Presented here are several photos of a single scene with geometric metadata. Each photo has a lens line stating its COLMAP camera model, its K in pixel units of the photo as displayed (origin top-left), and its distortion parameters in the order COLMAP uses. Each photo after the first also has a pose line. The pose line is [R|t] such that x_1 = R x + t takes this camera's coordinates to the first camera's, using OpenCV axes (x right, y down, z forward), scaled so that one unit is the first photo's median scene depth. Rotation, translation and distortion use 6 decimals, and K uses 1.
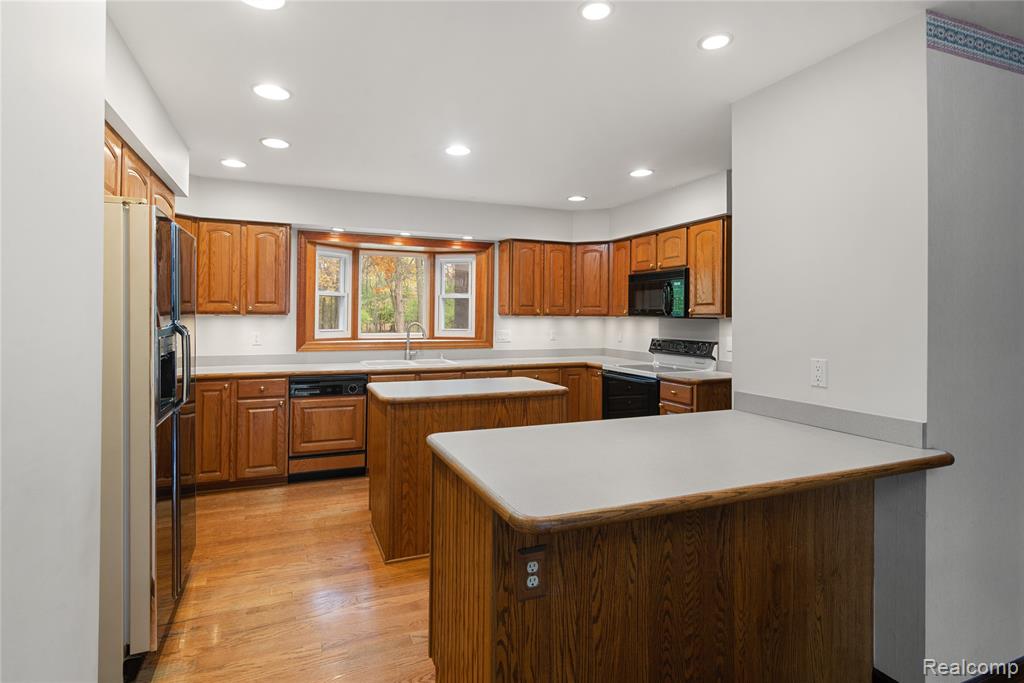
lens RADIAL K [[500.2, 0, 507.5], [0, 500.2, 320.3], [0, 0, 1]] dist [-0.024696, -0.000060]
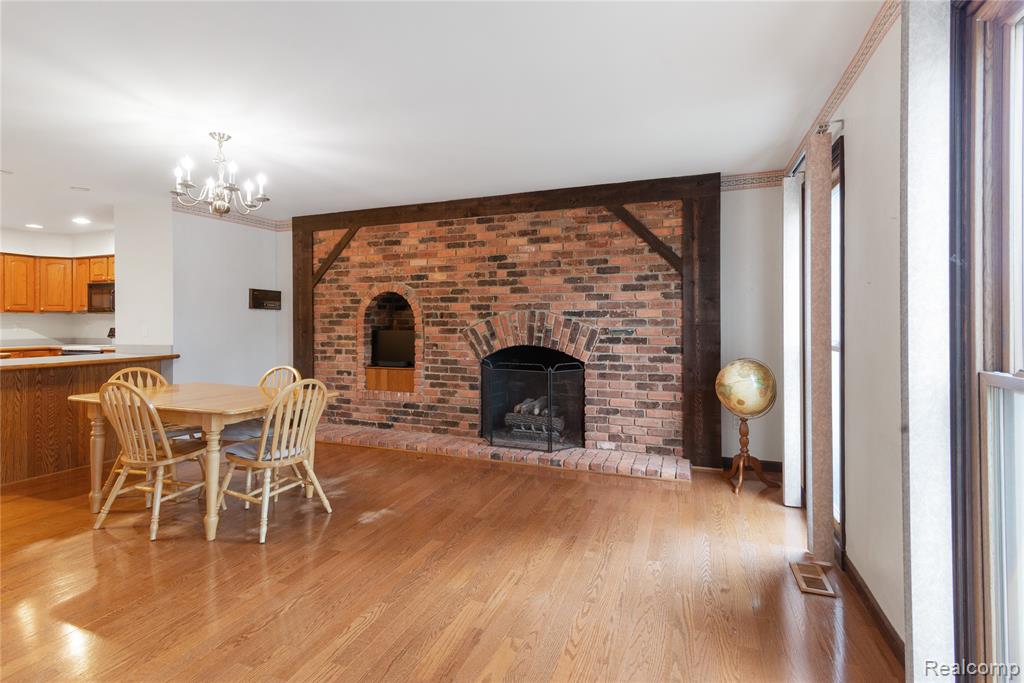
lens RADIAL K [[493.0, 0, 510.0], [0, 493.0, 321.3], [0, 0, 1]] dist [0.002881, 0.000227]
pose [[0.689140, -0.004973, 0.724611, 0.053536], [0.014037, 0.999880, -0.006487, 0.046871], [-0.724492, 0.014642, 0.689128, -0.910318]]
